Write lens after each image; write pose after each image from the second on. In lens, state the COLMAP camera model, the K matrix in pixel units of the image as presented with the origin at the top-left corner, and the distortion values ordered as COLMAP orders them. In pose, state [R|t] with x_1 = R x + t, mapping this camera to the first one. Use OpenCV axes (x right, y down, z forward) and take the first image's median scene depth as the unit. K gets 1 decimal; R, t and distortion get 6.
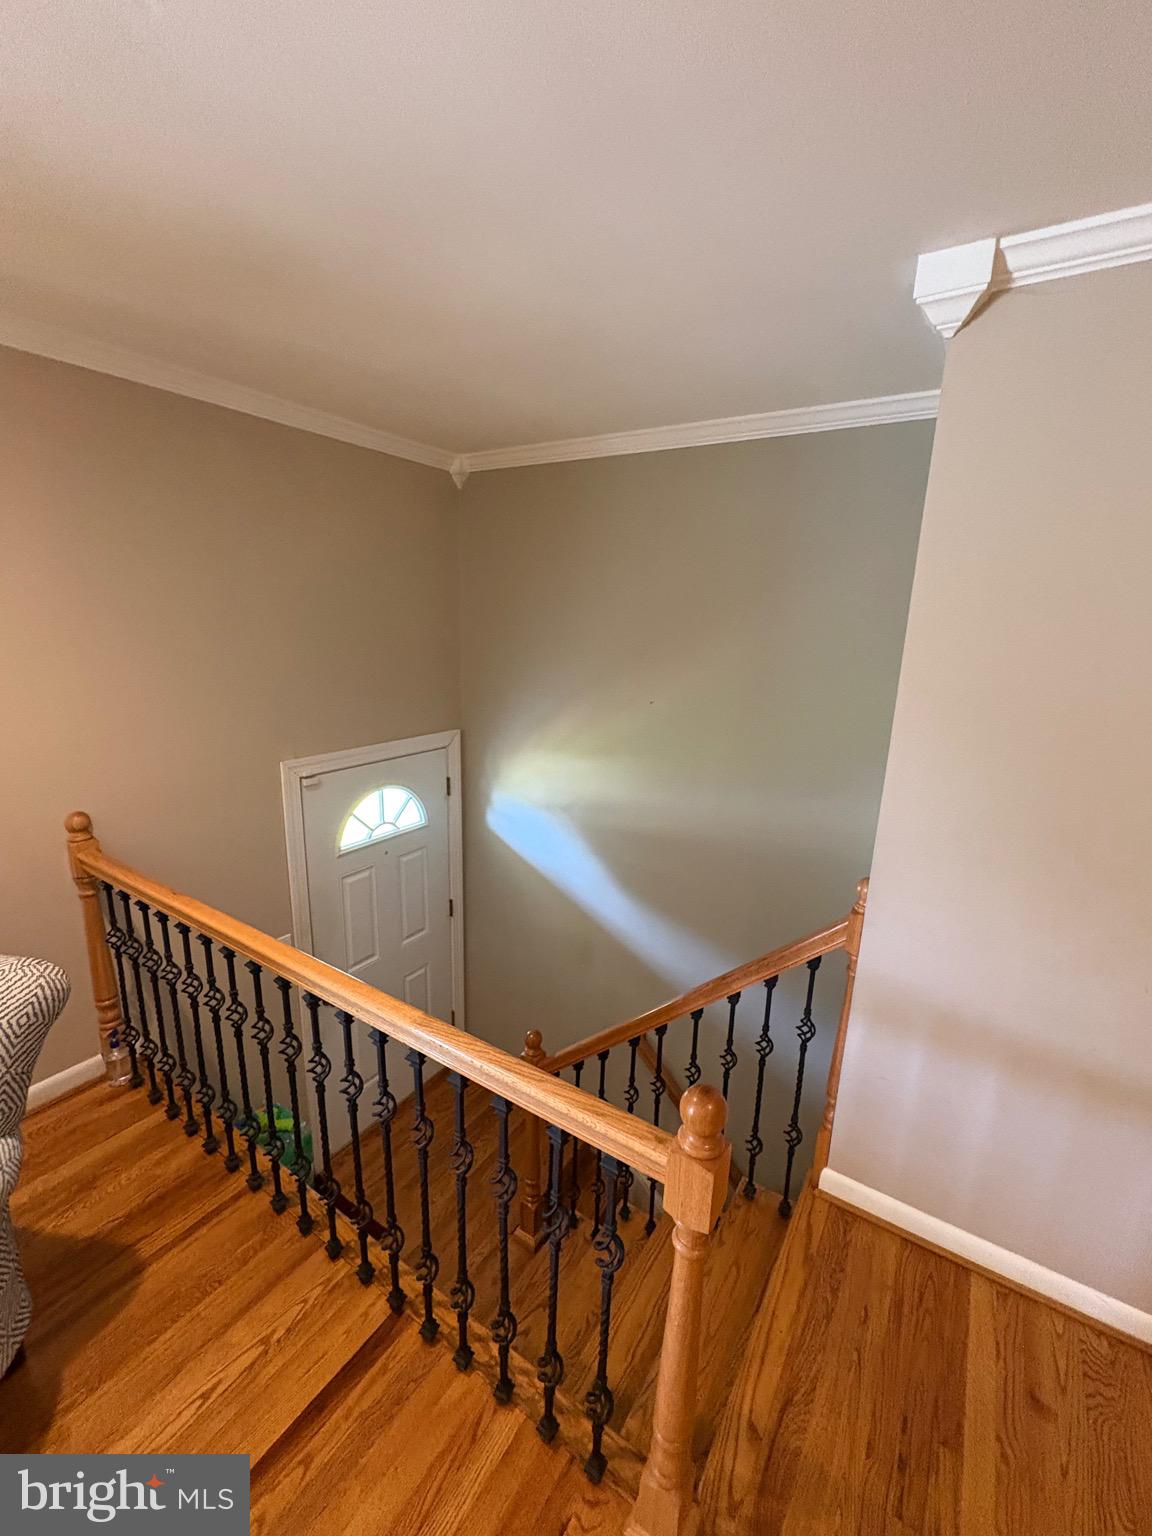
lens RADIAL K [[611.8, 0, 573.5], [0, 611.8, 761.9], [0, 0, 1]] dist [-0.002989, -0.000572]
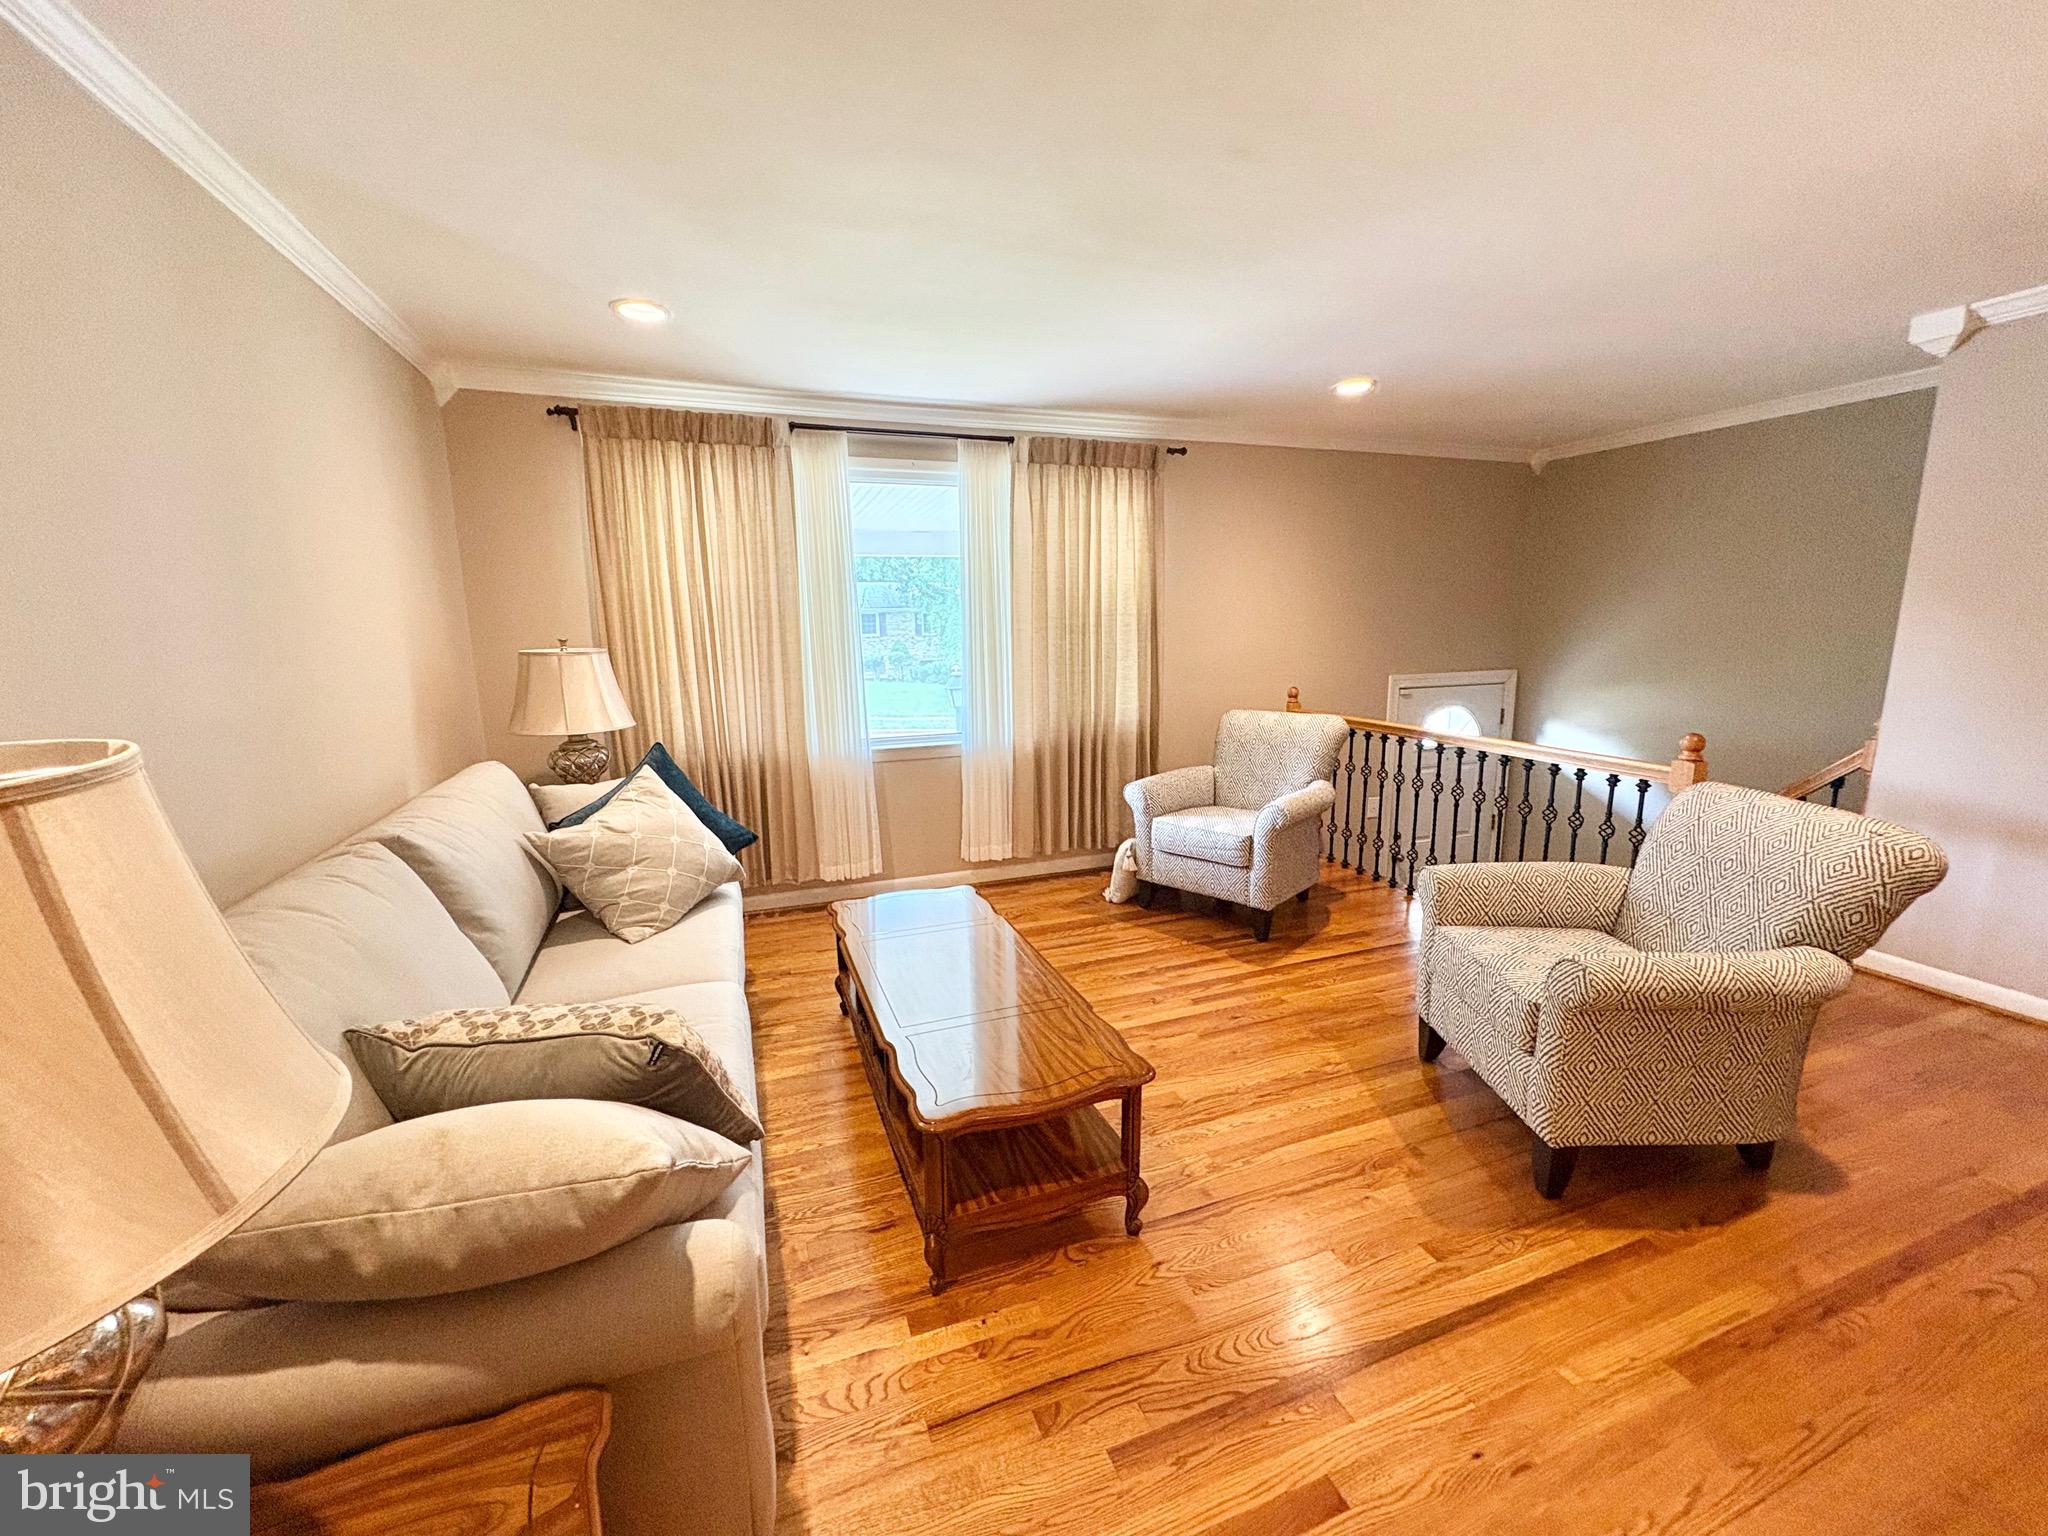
lens RADIAL K [[815.7, 0, 1024.3], [0, 815.7, 767.8], [0, 0, 1]] dist [-0.002989, -0.000572]
pose [[0.801457, 0.065164, -0.594491, 0.007202], [-0.104544, 0.994006, -0.031984, 0.560297], [0.588844, 0.087784, 0.803466, -1.629724]]
